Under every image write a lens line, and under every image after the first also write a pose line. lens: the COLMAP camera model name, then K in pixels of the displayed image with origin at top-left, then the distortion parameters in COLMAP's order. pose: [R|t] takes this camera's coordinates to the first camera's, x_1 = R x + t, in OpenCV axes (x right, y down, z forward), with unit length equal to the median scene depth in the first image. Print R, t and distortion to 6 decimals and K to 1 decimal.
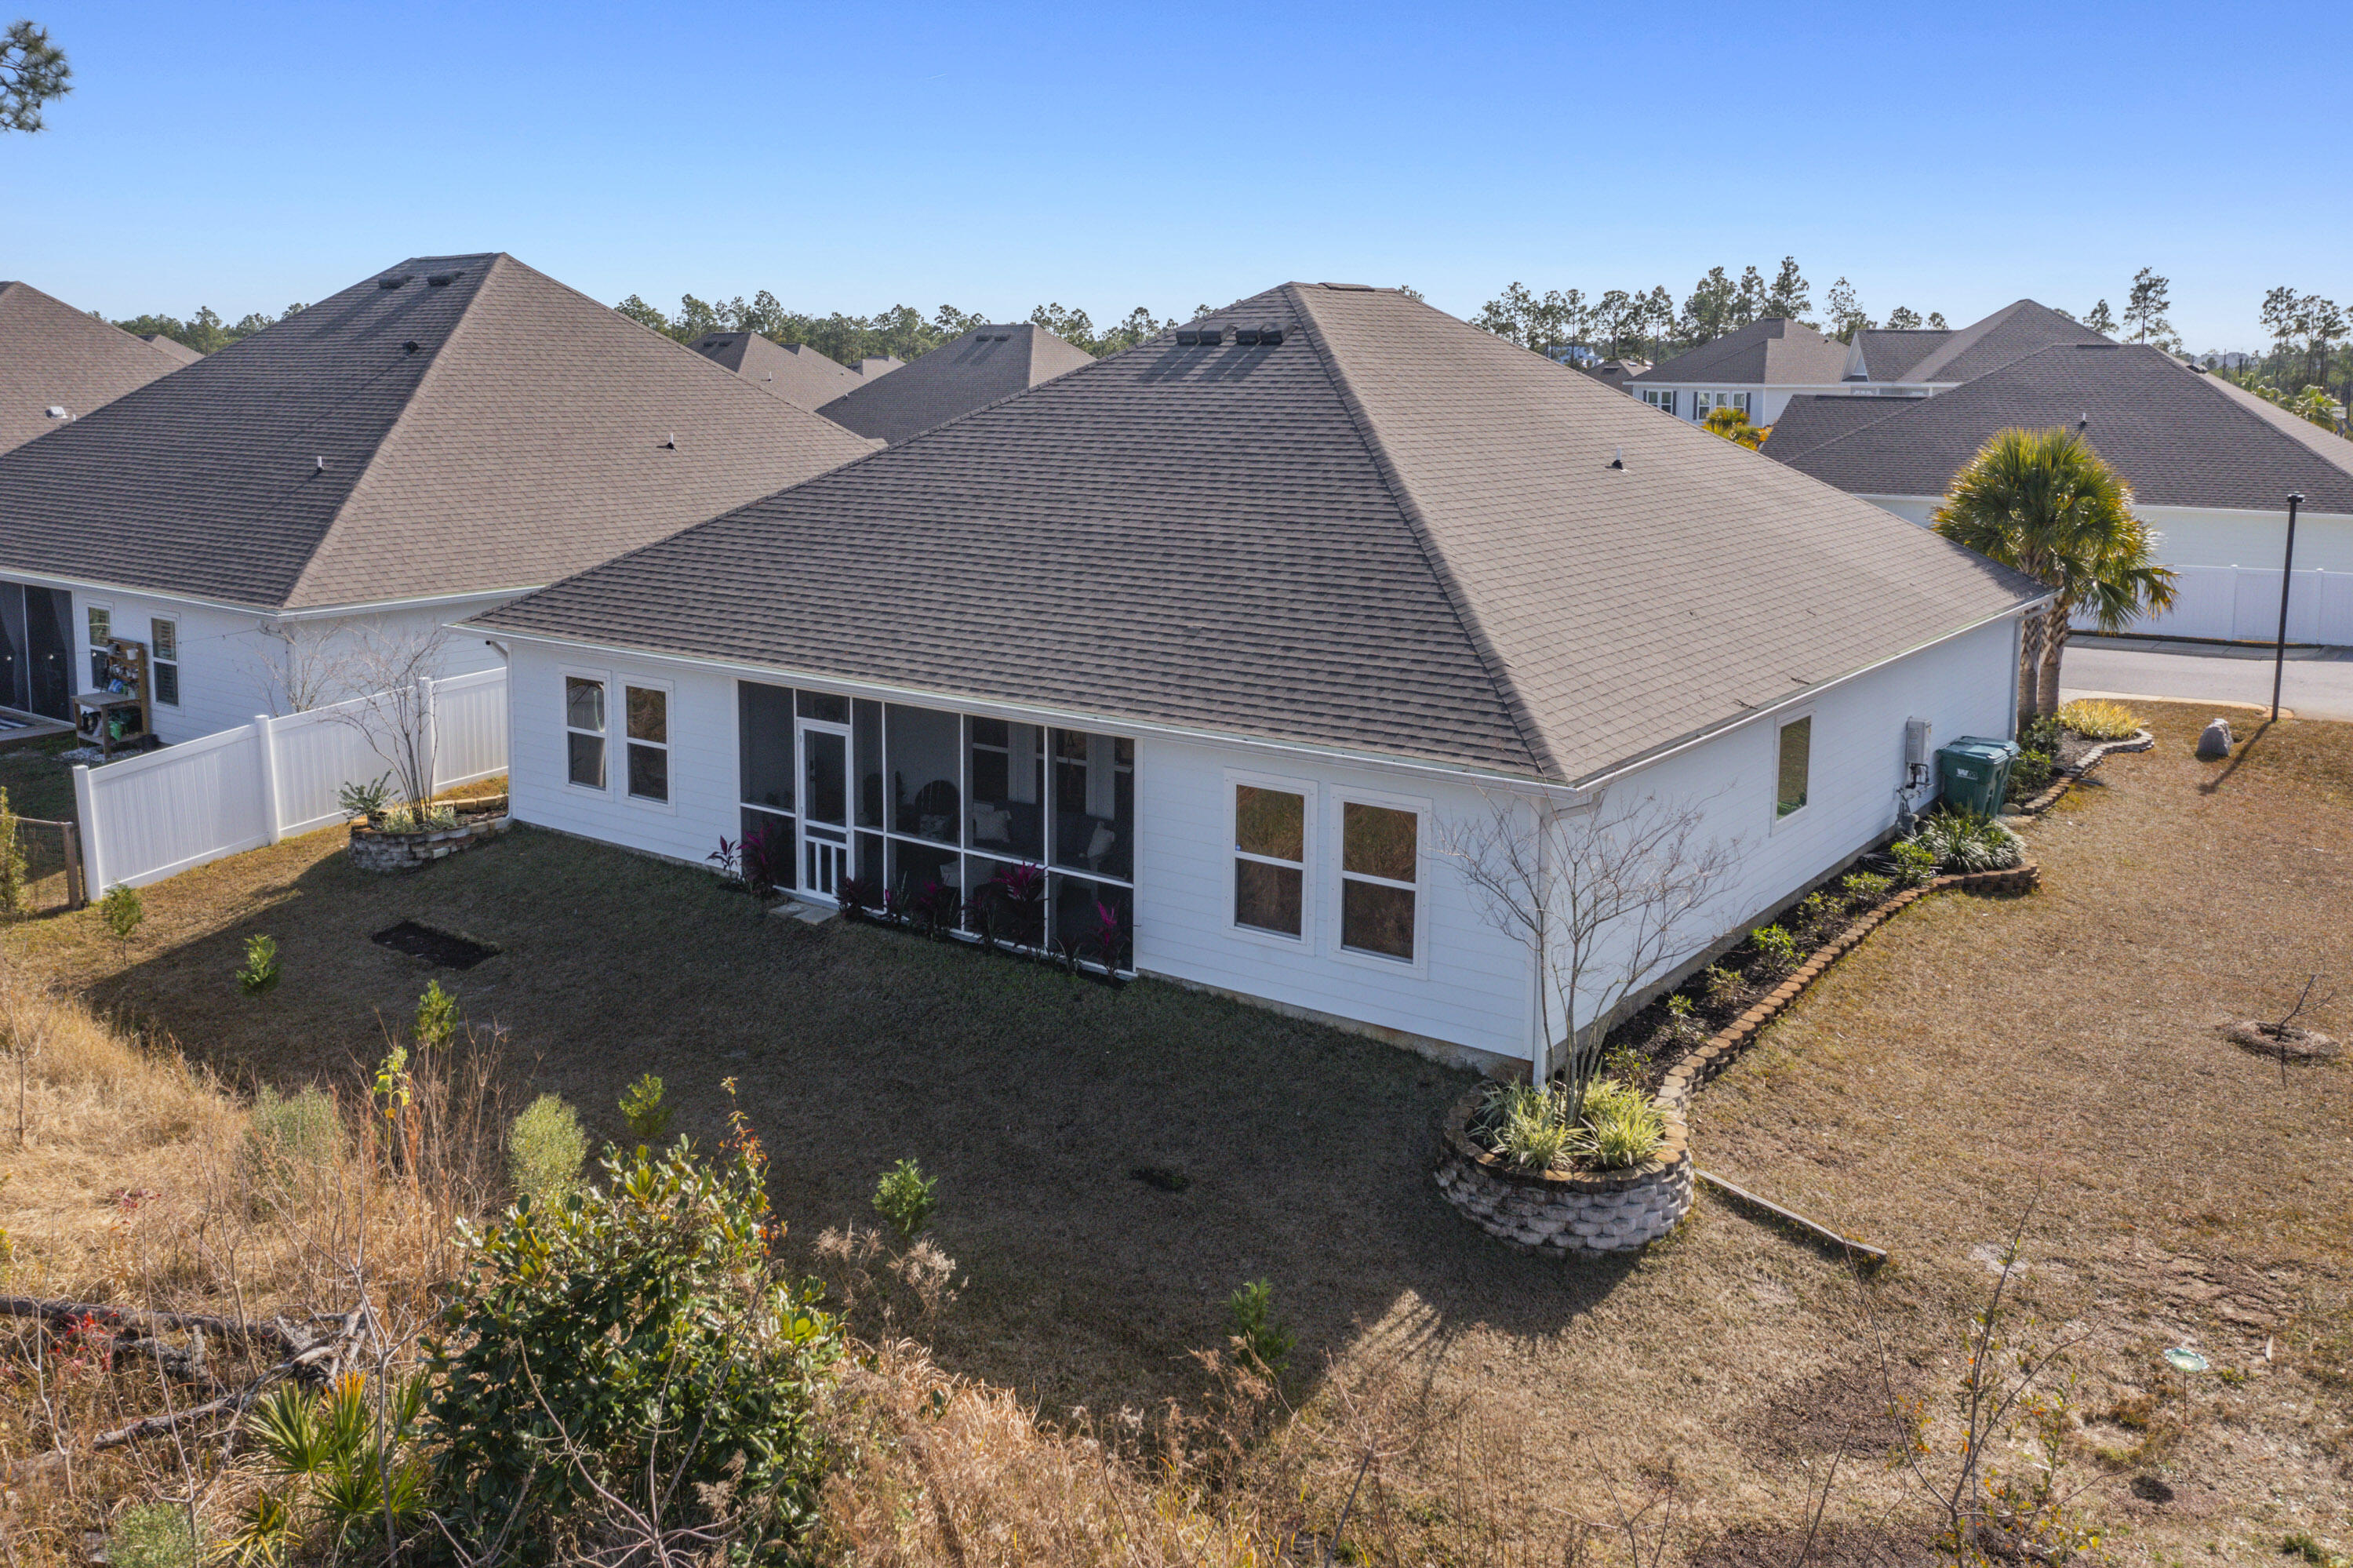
lens RADIAL K [[1896.7, 0, 1354.4], [0, 1896.7, 784.1], [0, 0, 1]] dist [-0.000118, 0.001737]
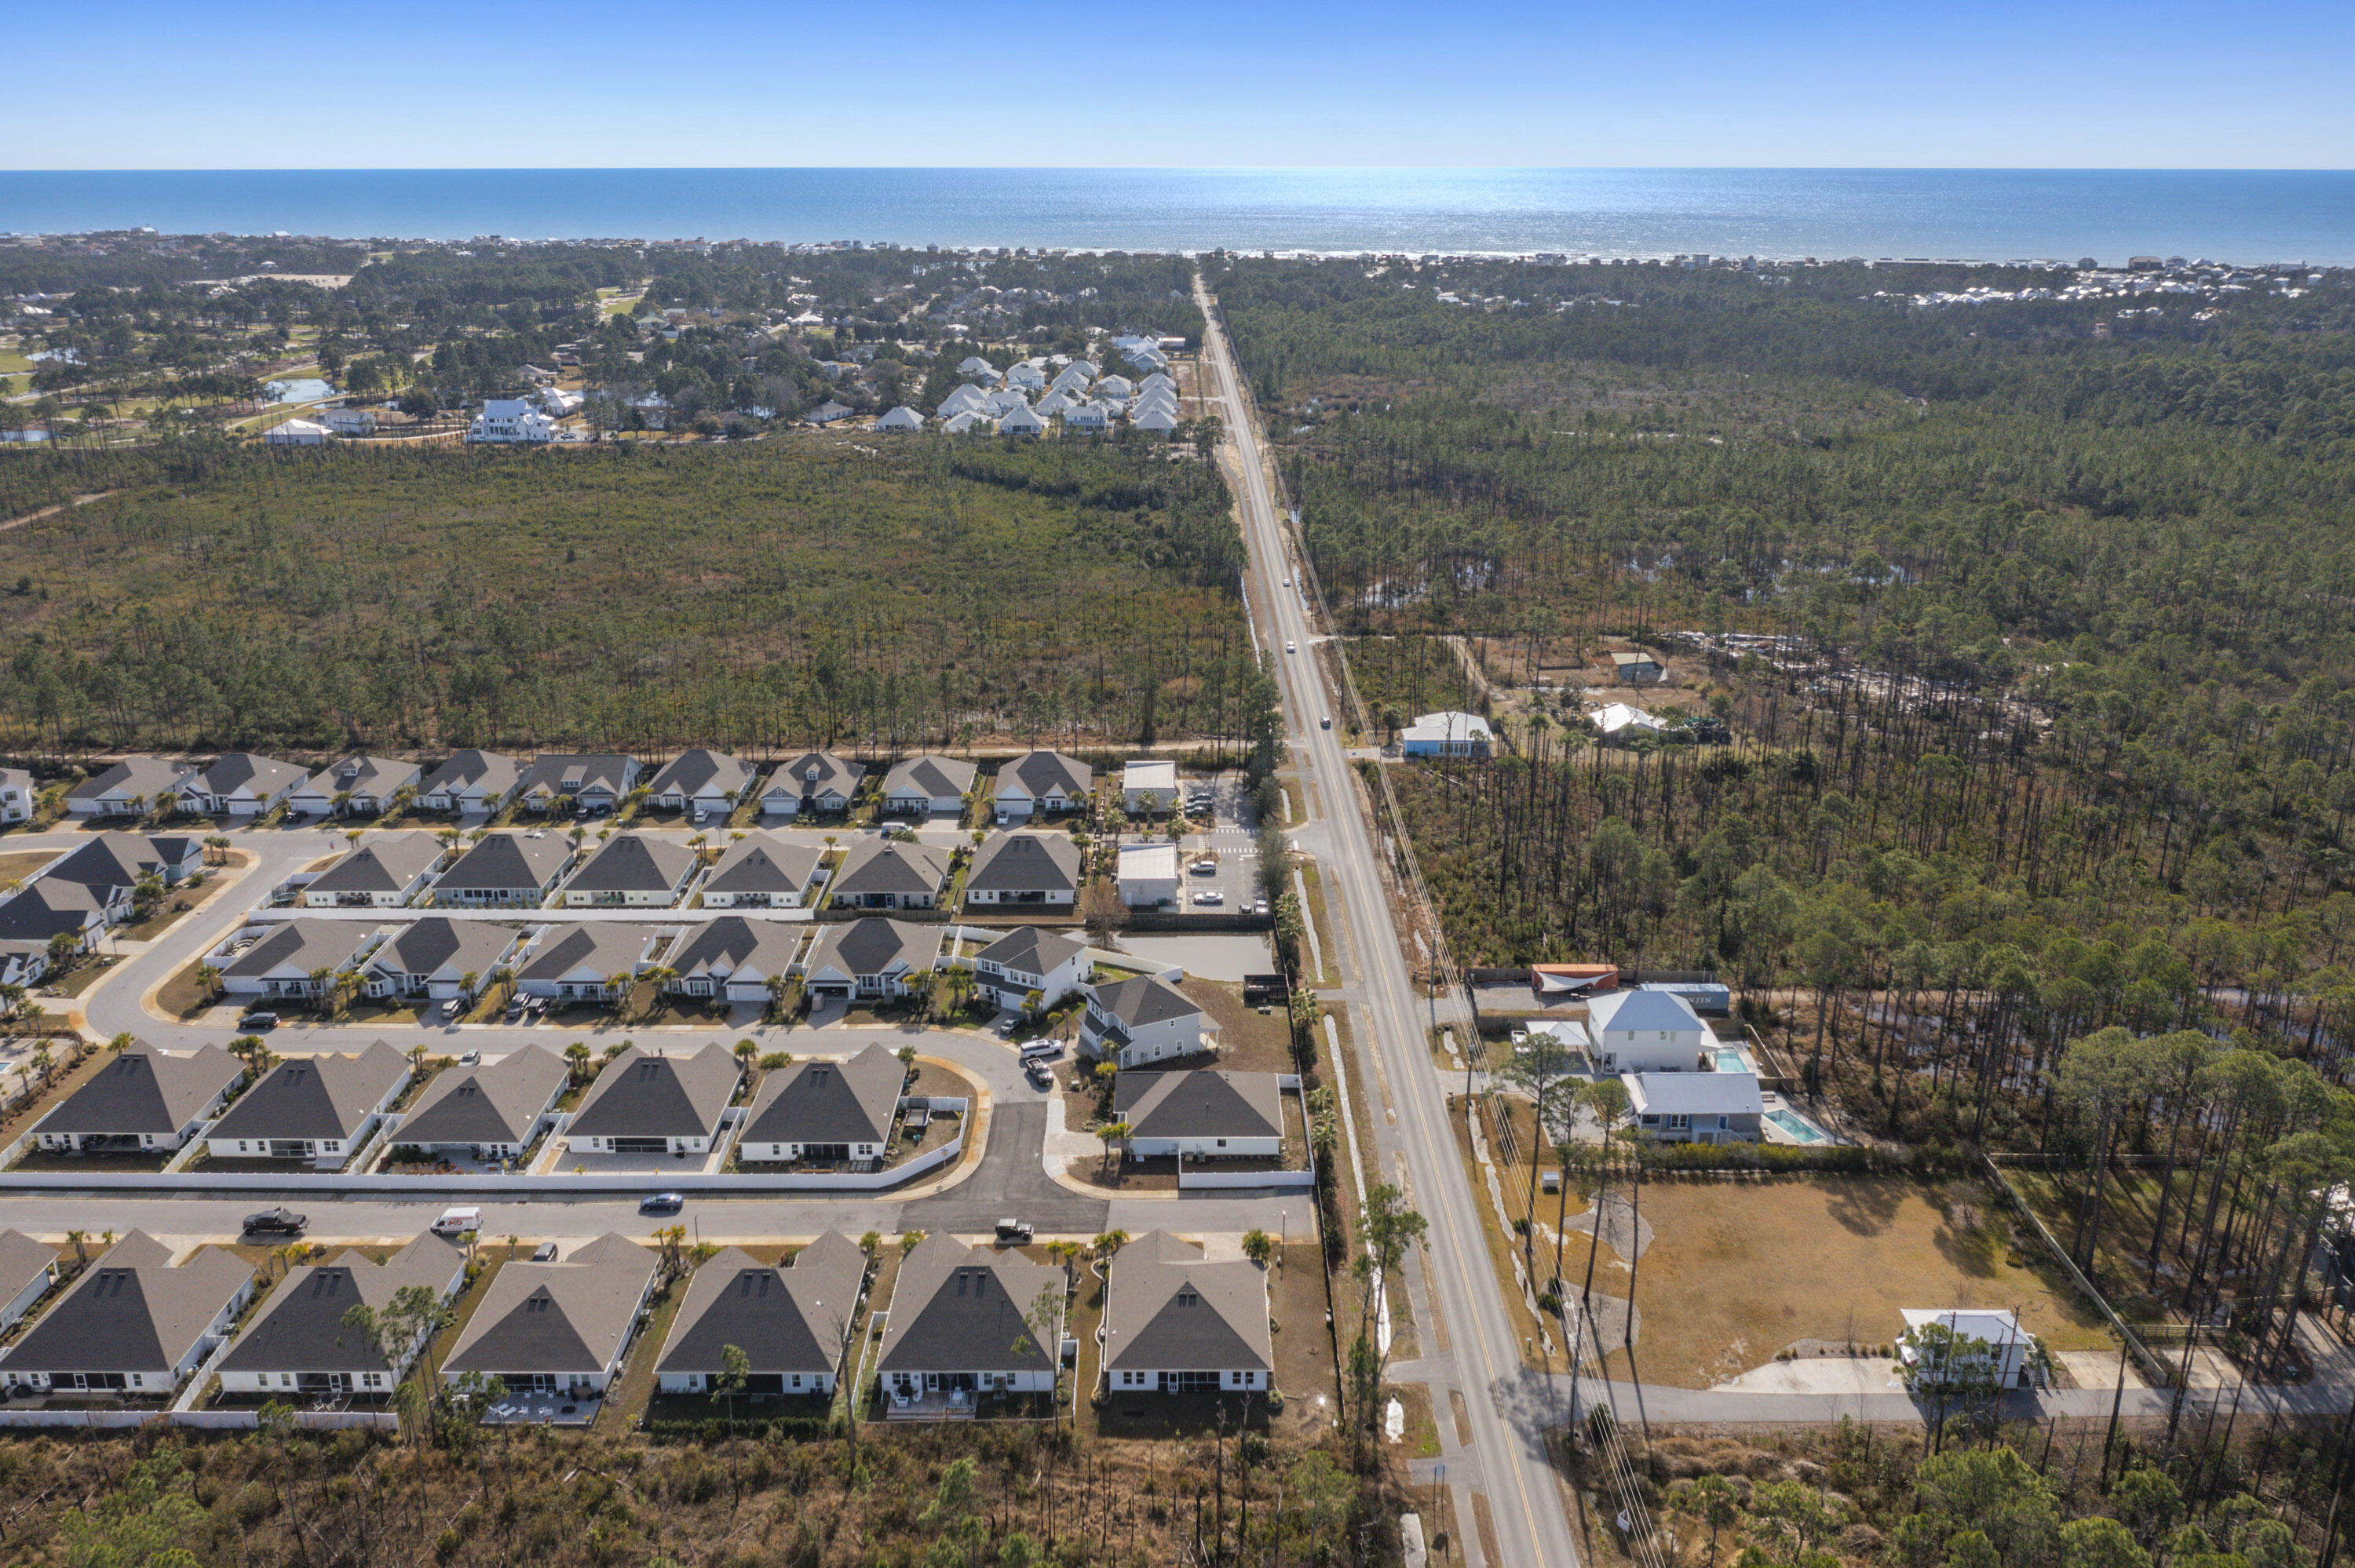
lens RADIAL K [[1848.0, 0, 1177.5], [0, 1848.0, 784.0], [0, 0, 1]] dist [-0.009515, 0.004311]
pose [[0.822541, -0.166045, 0.543926, -4.403826], [0.124363, 0.985796, 0.112871, -3.631664], [-0.554941, -0.025196, 0.831508, -5.973080]]
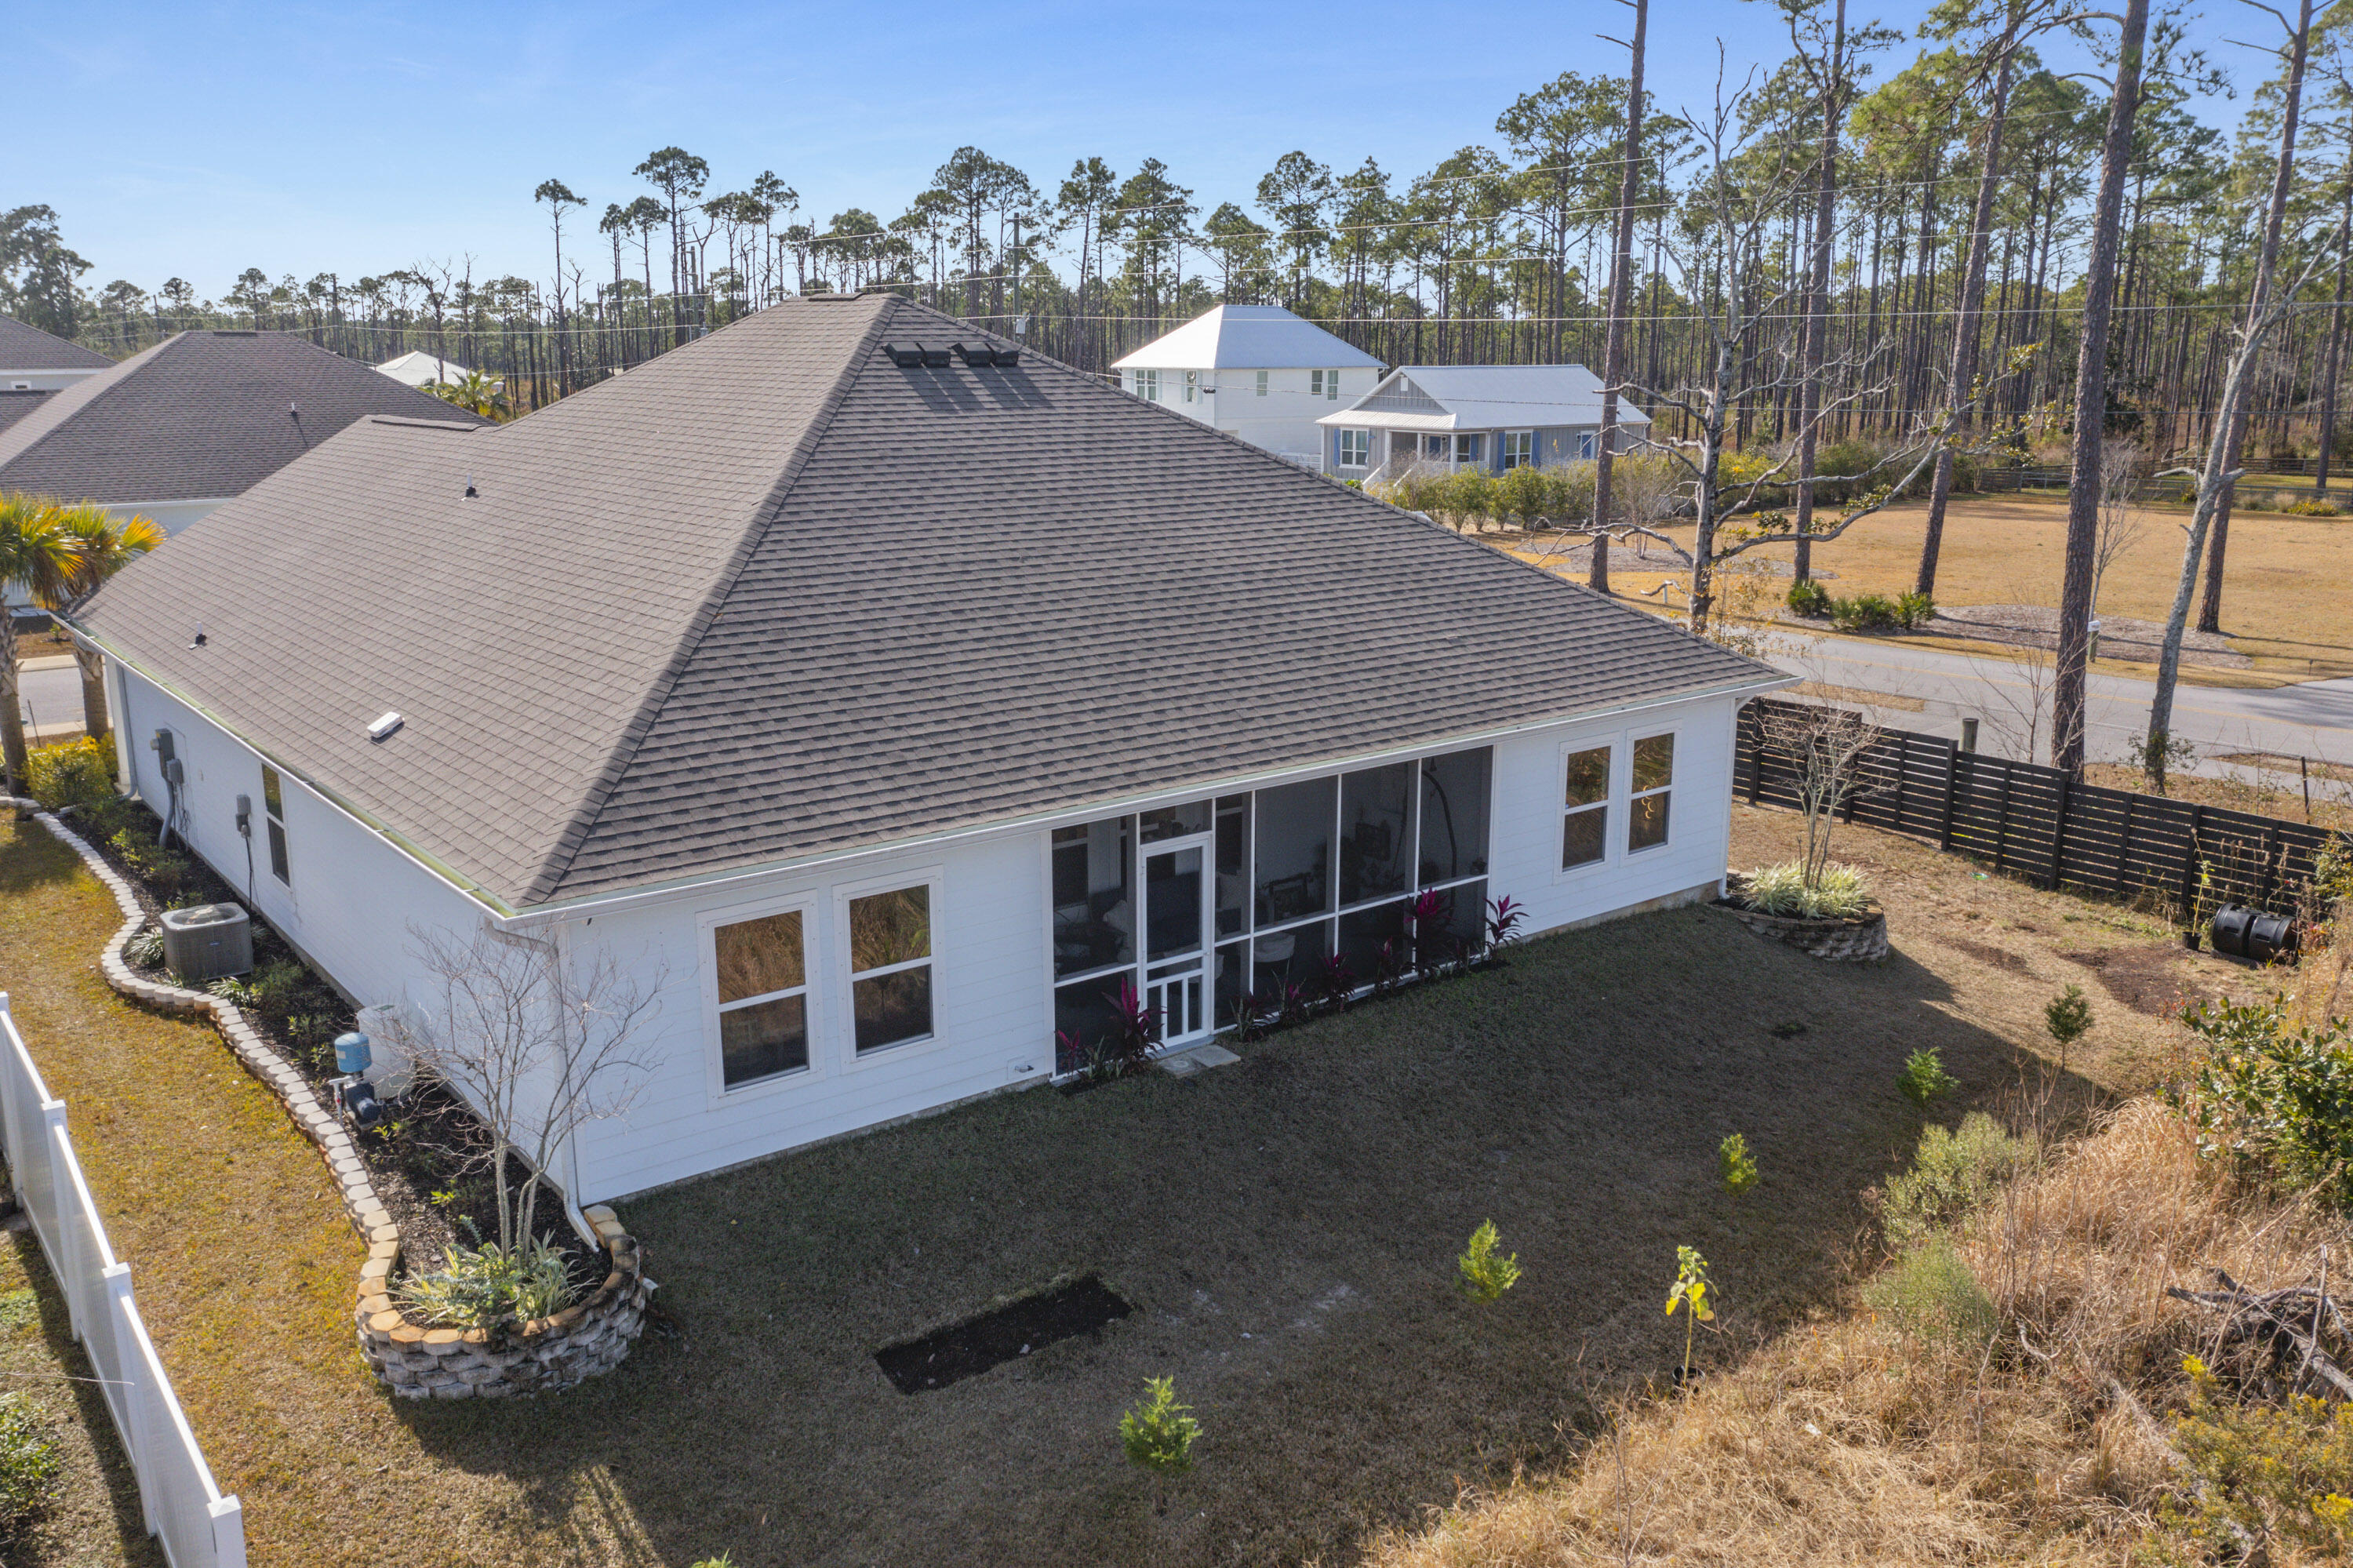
lens RADIAL K [[1863.2, 0, 1168.5], [0, 1863.2, 785.1], [0, 0, 1]] dist [-0.003984, 0.006028]
pose [[0.290866, -0.196519, 0.936364, -1.063713], [0.238123, 0.962752, 0.128088, -0.165008], [-0.926658, 0.185713, 0.326828, 0.706447]]
